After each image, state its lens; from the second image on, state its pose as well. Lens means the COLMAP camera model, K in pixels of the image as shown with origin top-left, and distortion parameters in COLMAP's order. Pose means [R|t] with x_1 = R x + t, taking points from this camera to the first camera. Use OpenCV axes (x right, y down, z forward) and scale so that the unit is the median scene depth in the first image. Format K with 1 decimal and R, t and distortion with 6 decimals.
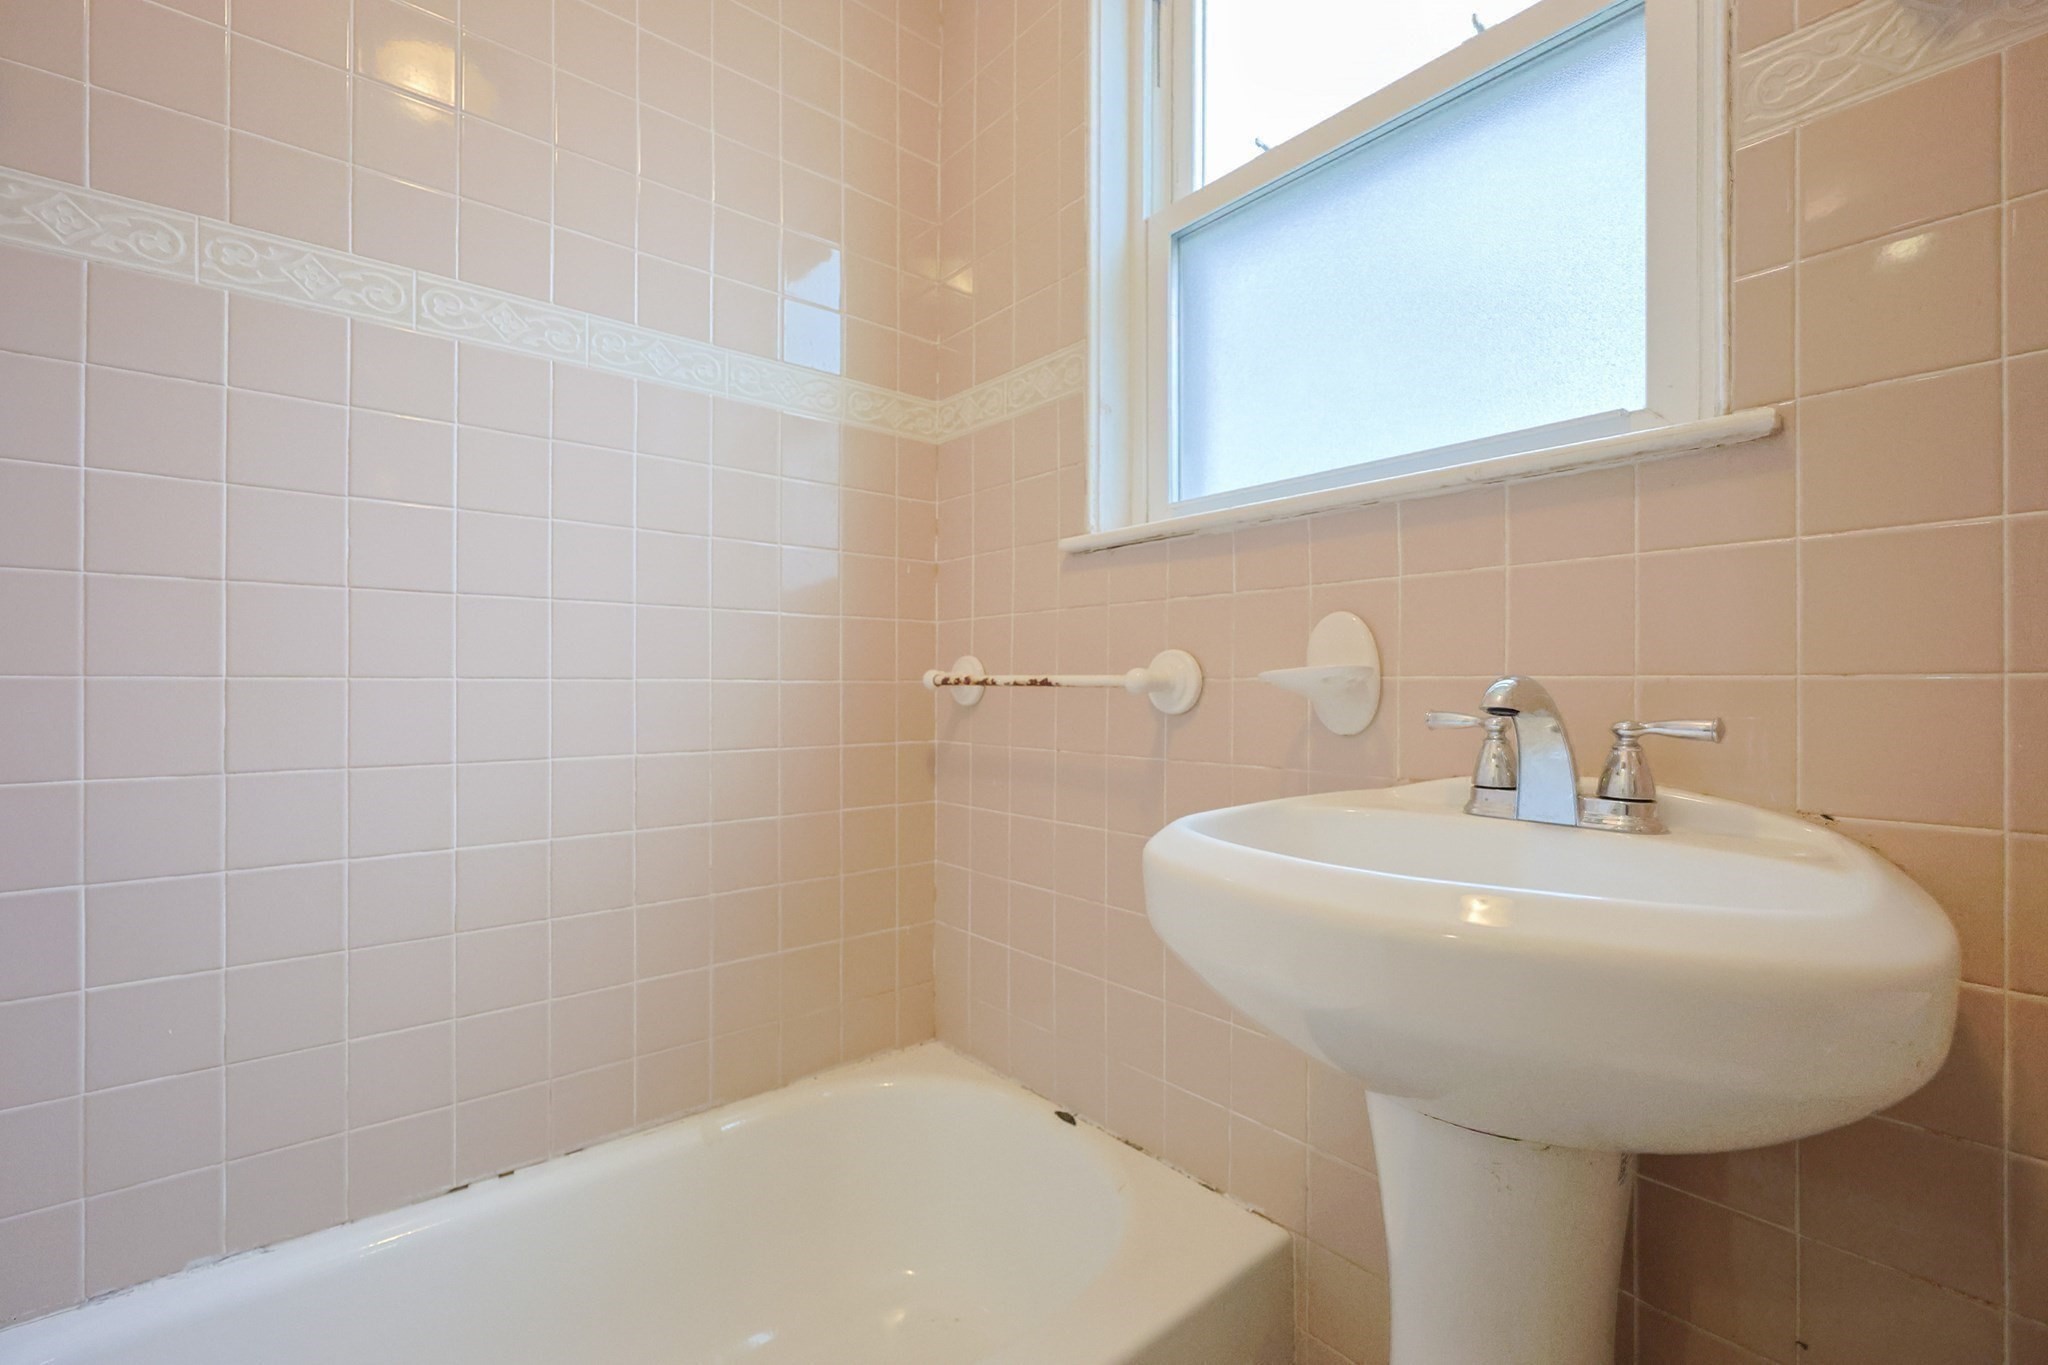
lens RADIAL K [[868.8, 0, 1033.4], [0, 868.8, 686.8], [0, 0, 1]] dist [-0.001172, -0.000734]
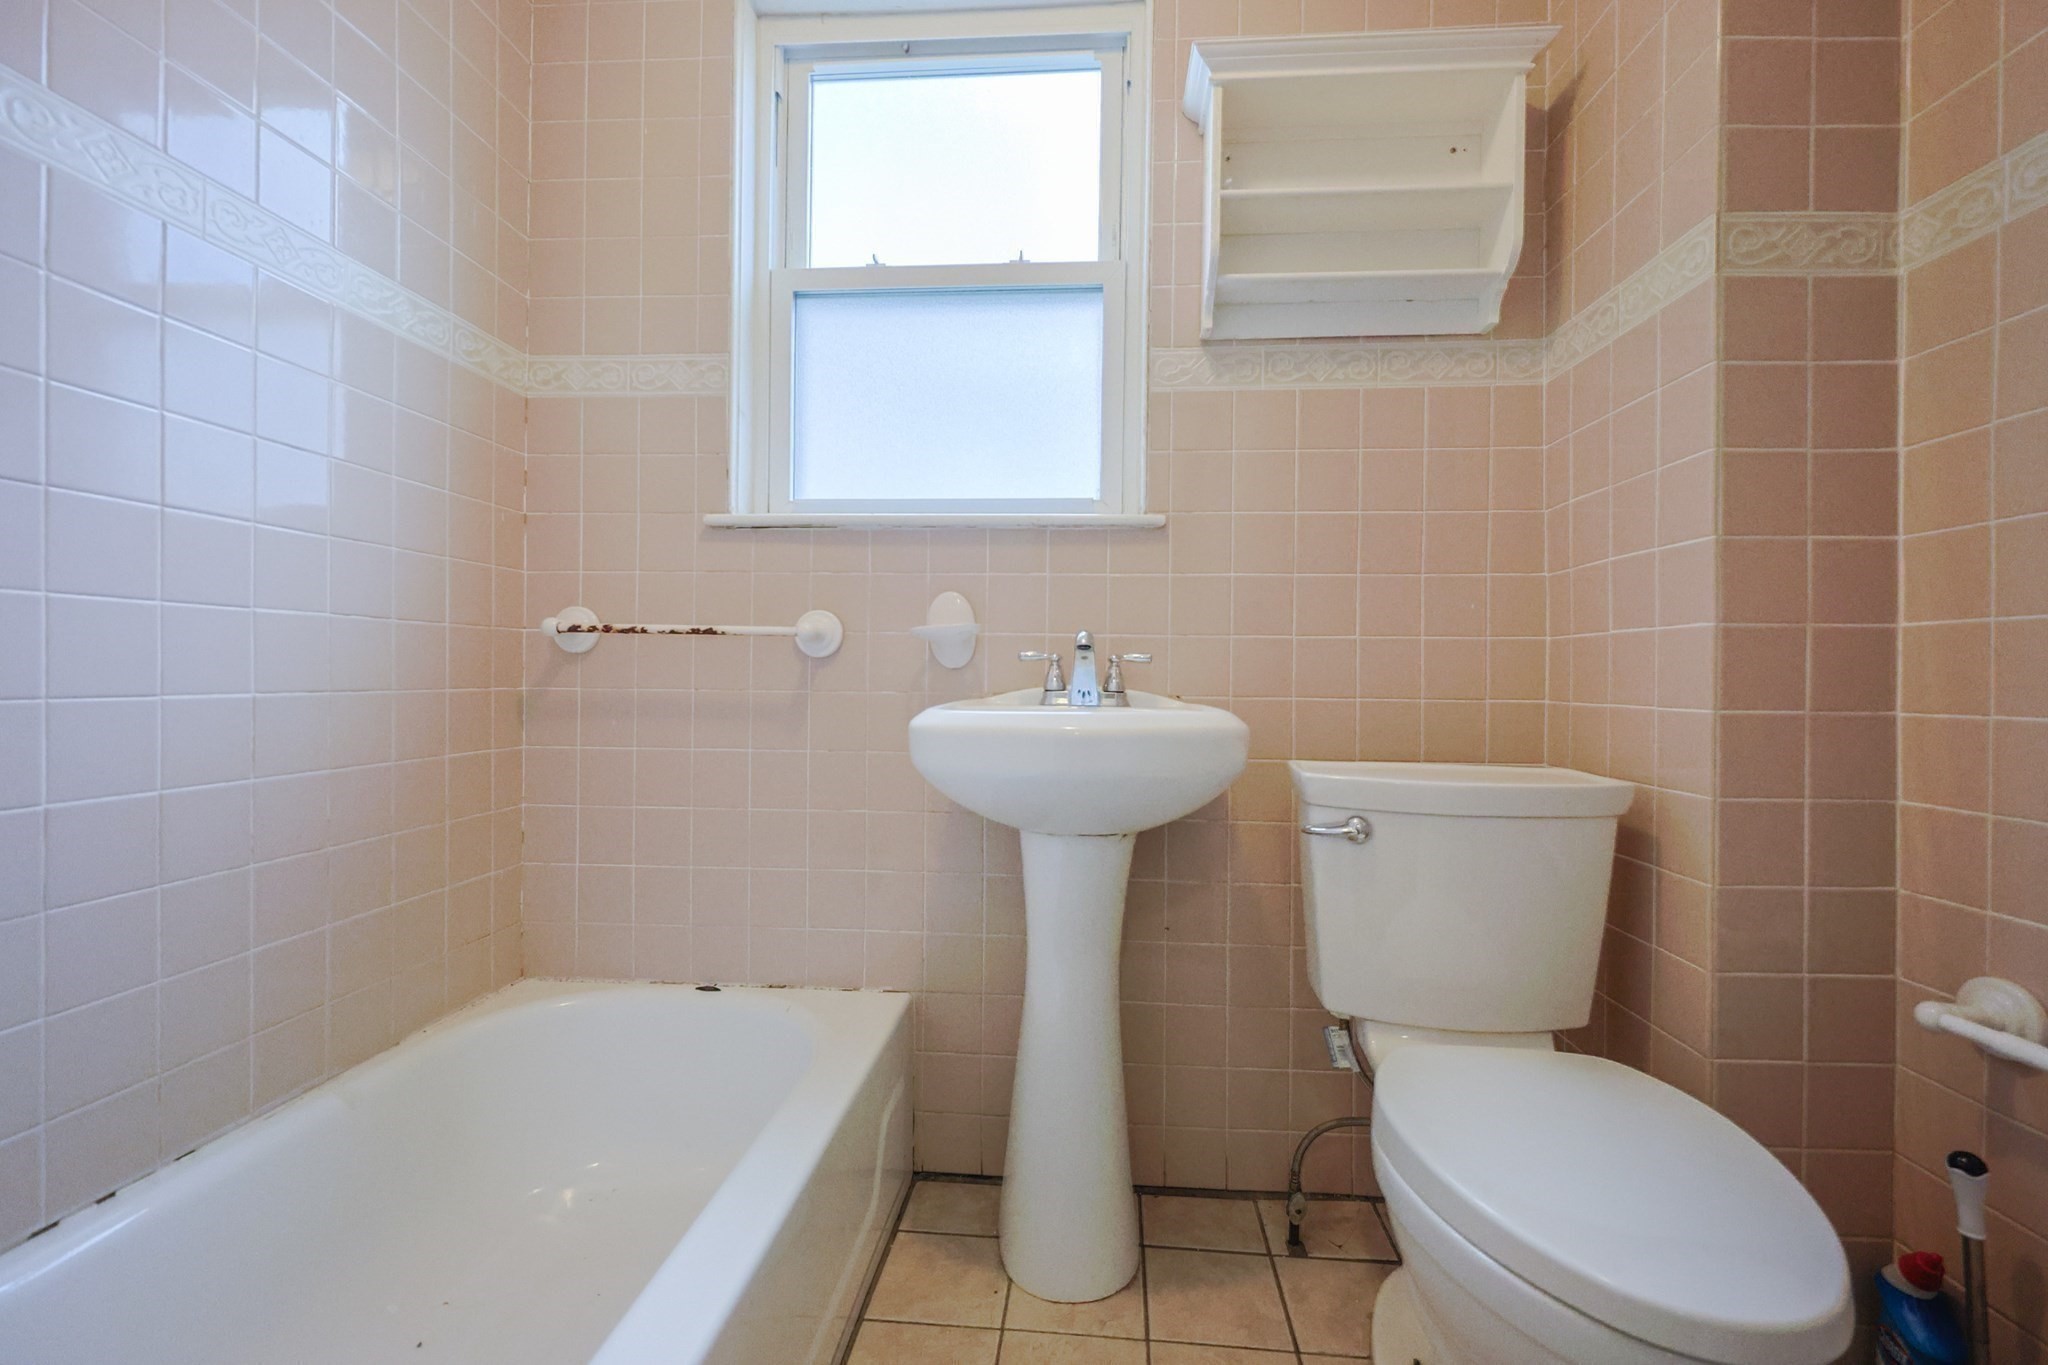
lens RADIAL K [[868.8, 0, 1033.4], [0, 868.8, 686.8], [0, 0, 1]] dist [-0.001172, -0.000734]
pose [[0.700626, -0.002902, 0.713522, -0.516212], [-0.010883, 0.999832, 0.014754, 0.048065], [-0.713445, -0.018102, 0.700477, -0.176947]]
